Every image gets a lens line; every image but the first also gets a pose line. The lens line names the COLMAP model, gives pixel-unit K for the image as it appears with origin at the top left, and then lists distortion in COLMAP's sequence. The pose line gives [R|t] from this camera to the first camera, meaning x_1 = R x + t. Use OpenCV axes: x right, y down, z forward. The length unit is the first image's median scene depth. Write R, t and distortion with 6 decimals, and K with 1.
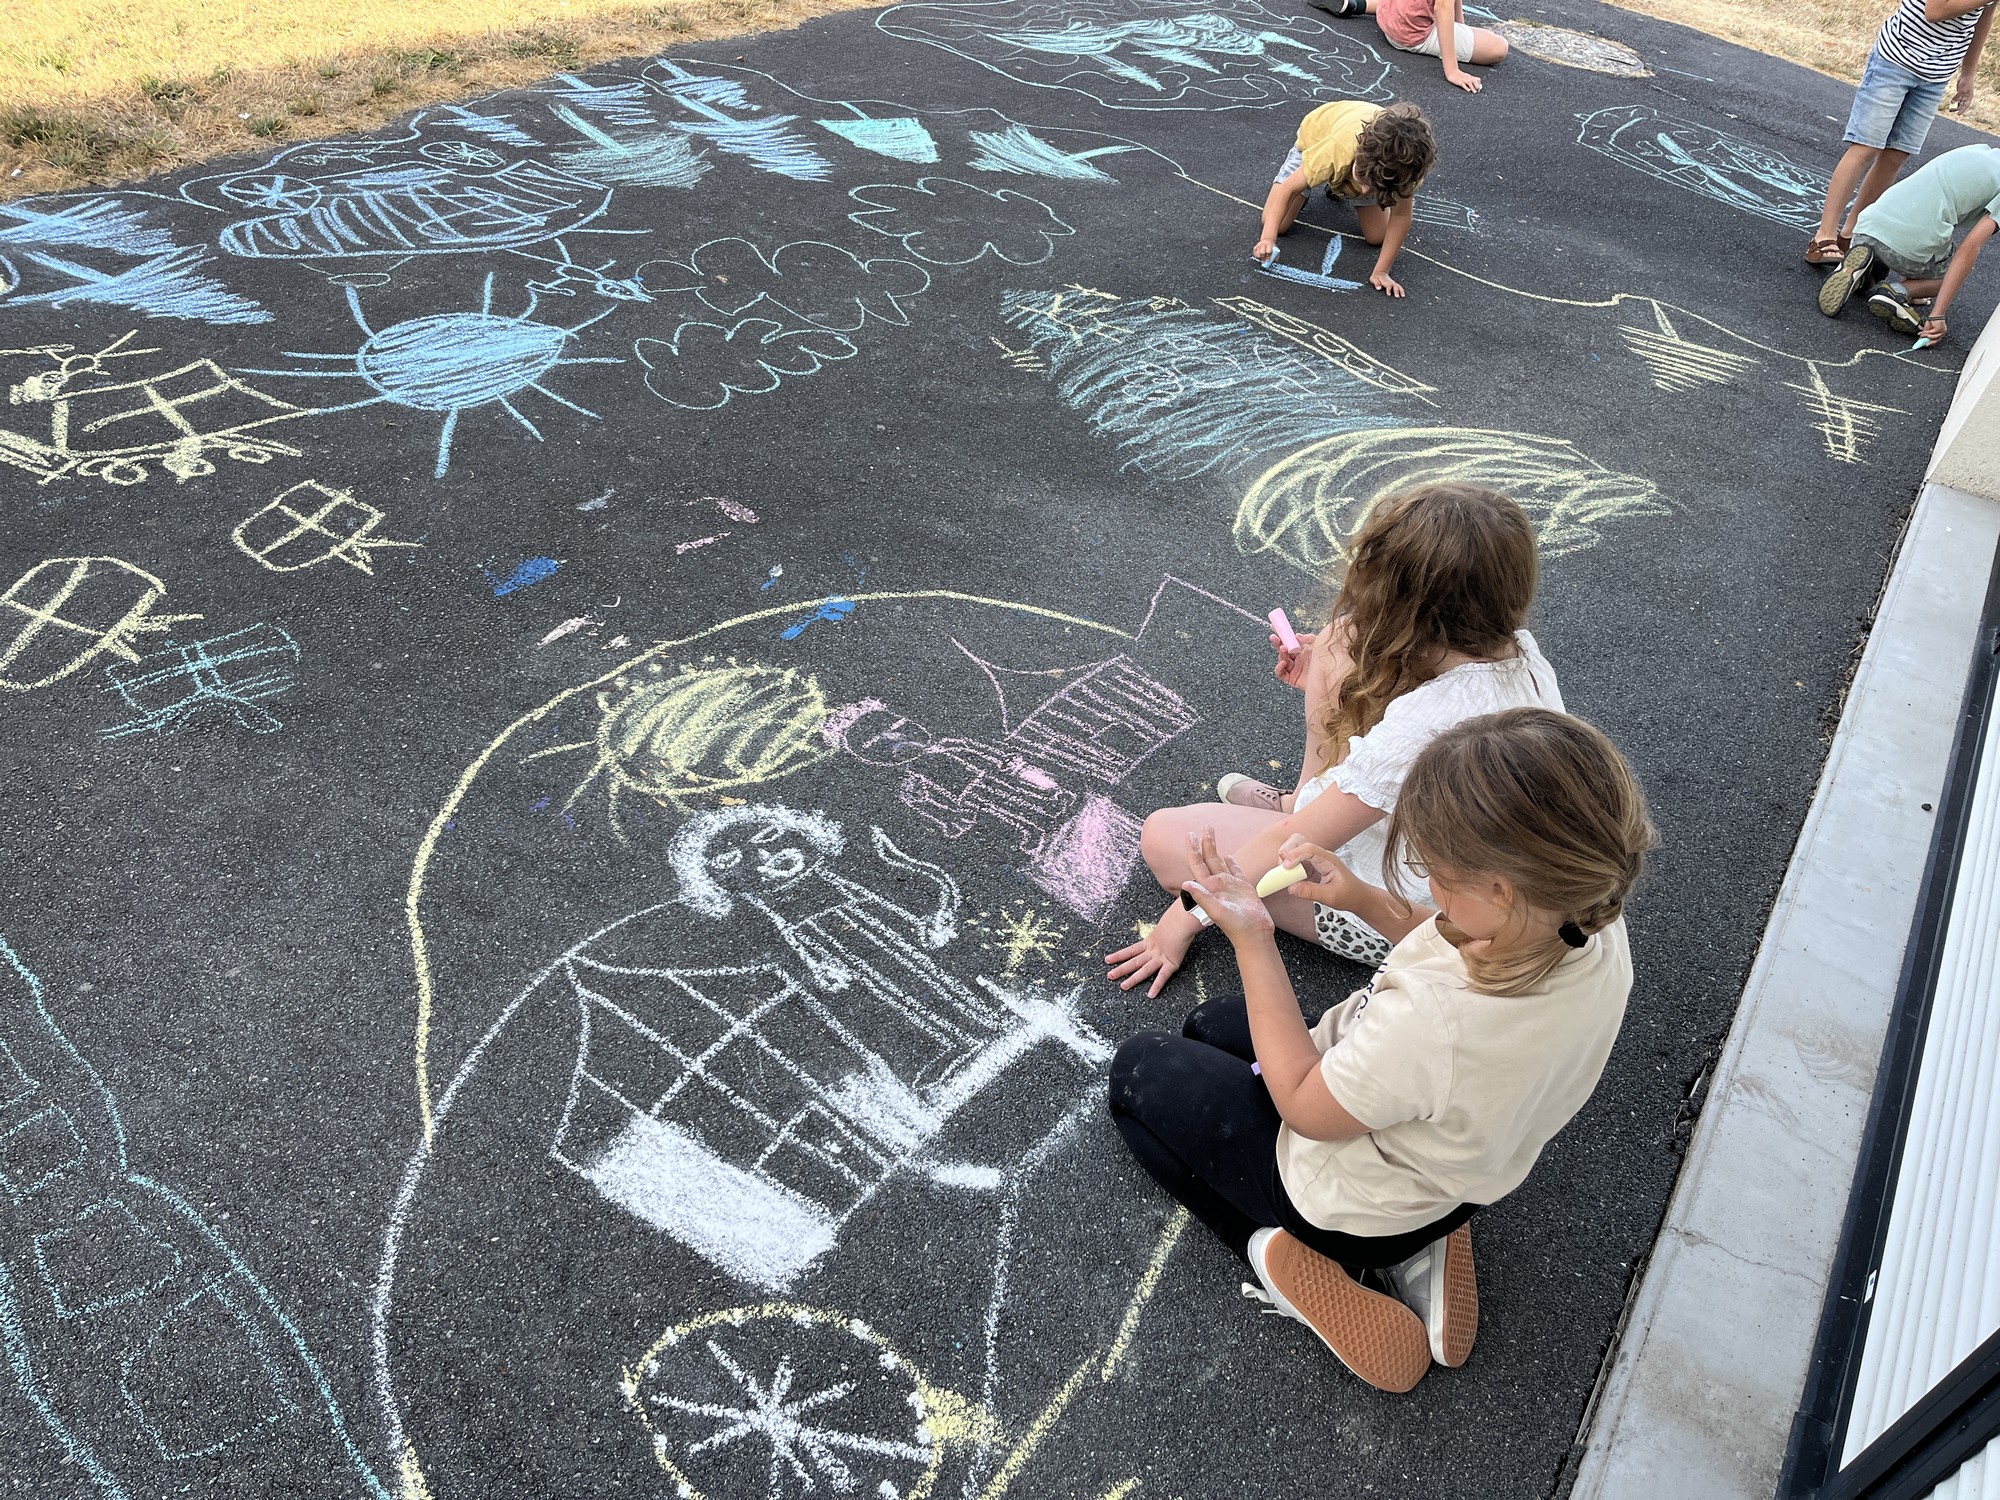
lens RADIAL K [[1510.1, 0, 1033.3], [0, 1510.1, 747.2], [0, 0, 1]] dist [0.069472, -0.110410]
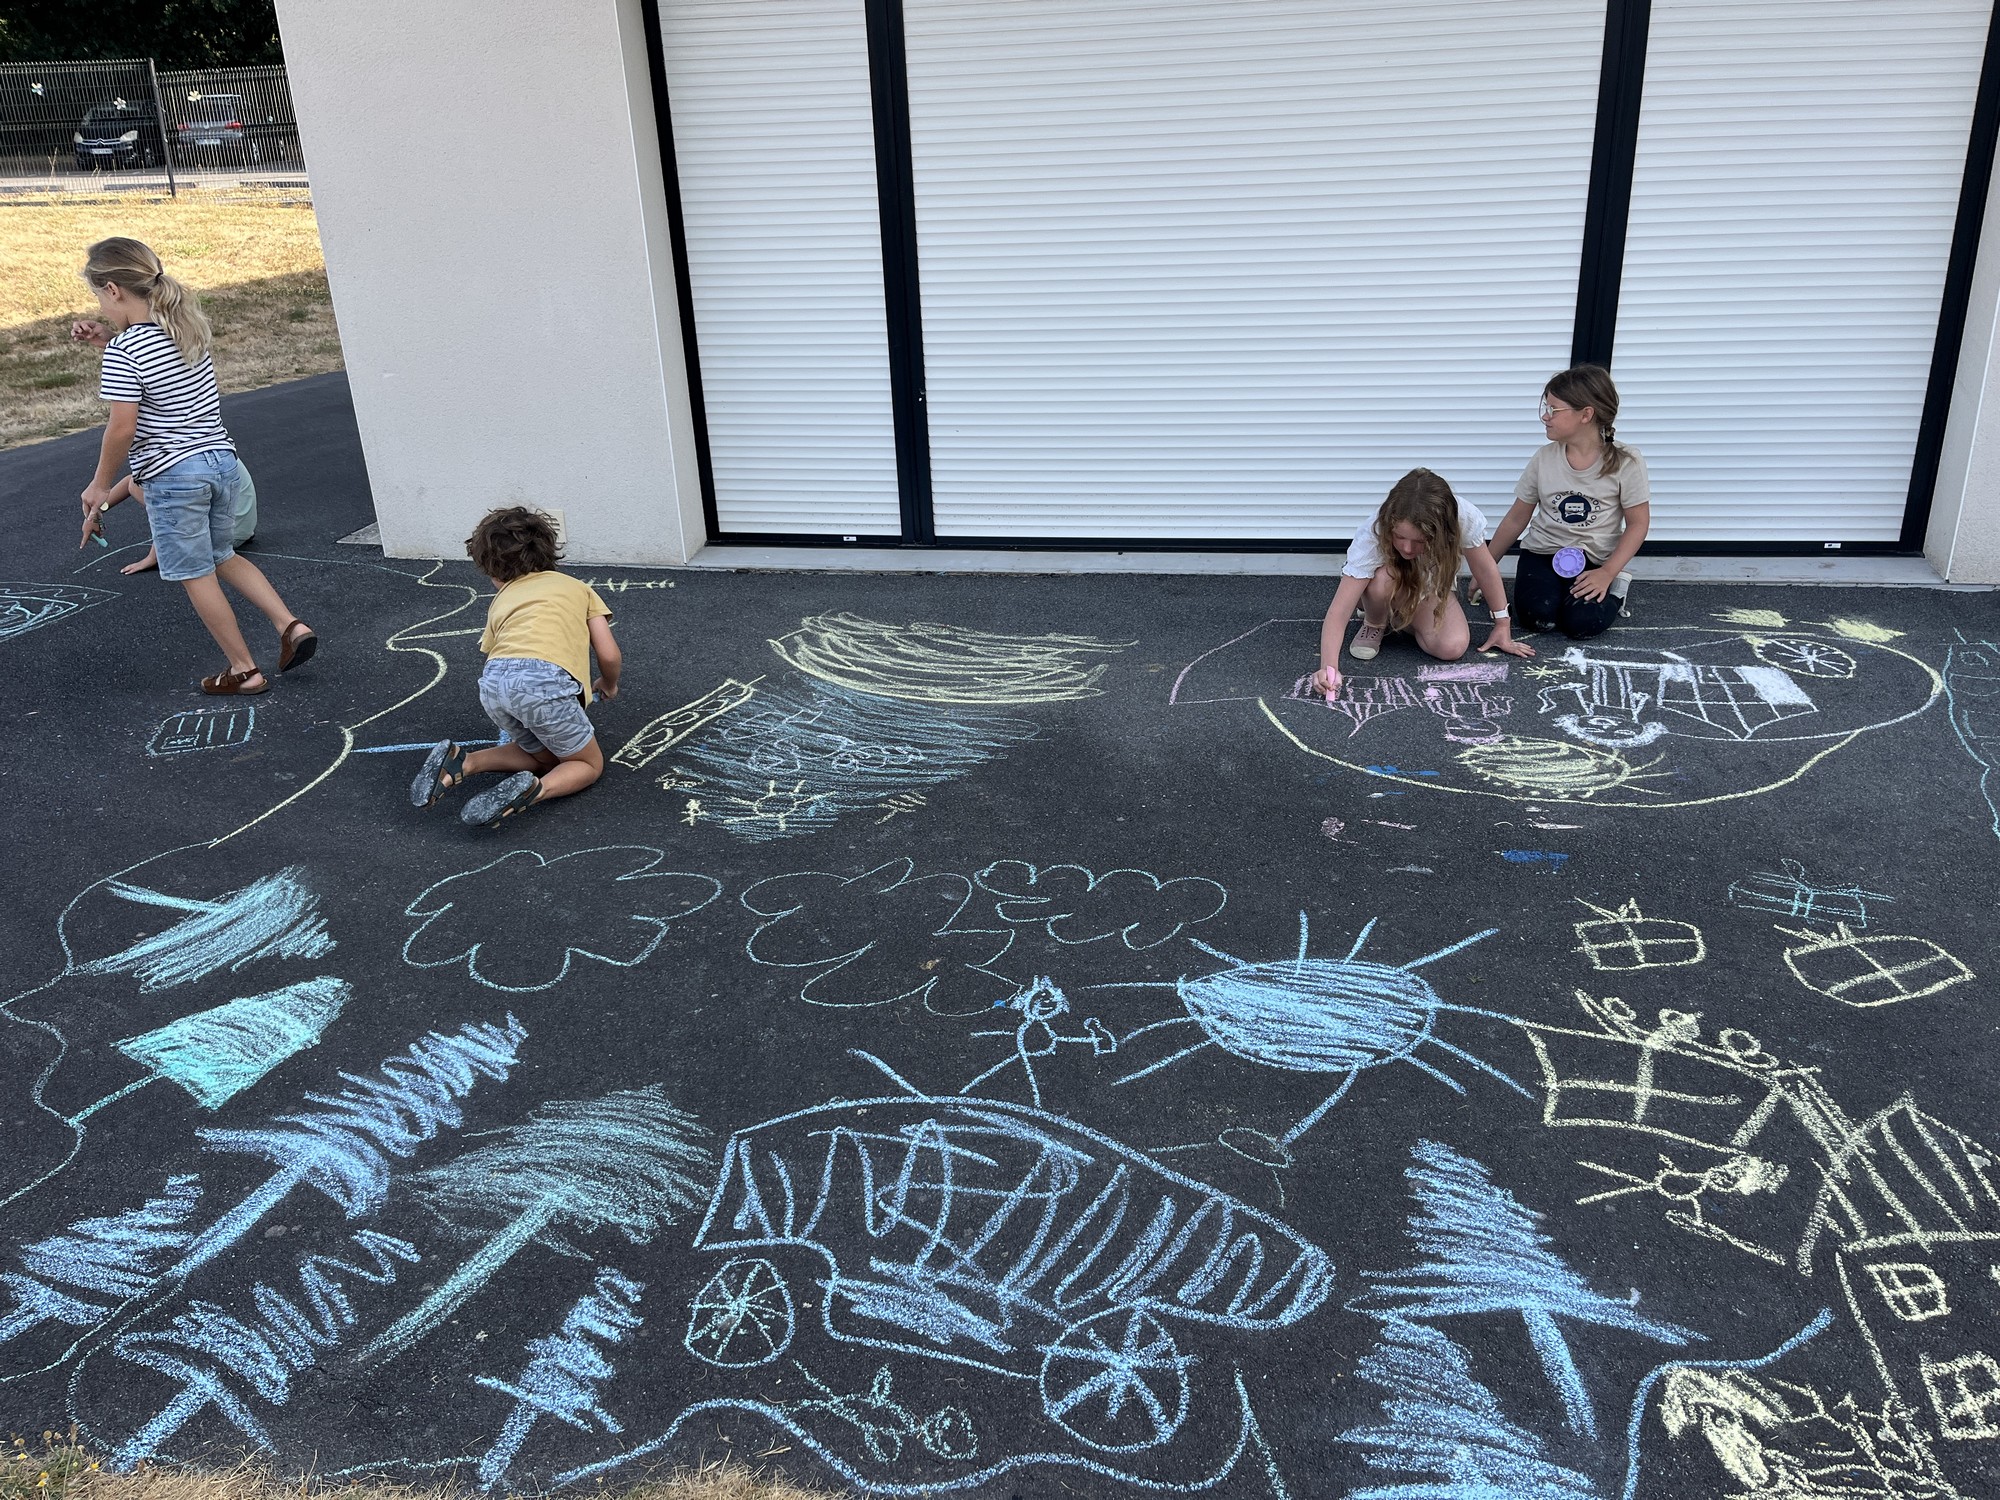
lens RADIAL K [[1523.2, 0, 1049.3], [0, 1523.2, 749.8], [0, 0, 1]] dist [0.068968, -0.109932]
pose [[-0.384112, -0.499070, 0.776780, -1.106111], [0.558602, 0.544254, 0.625900, -1.163021], [-0.735134, 0.674327, 0.069727, 1.130465]]
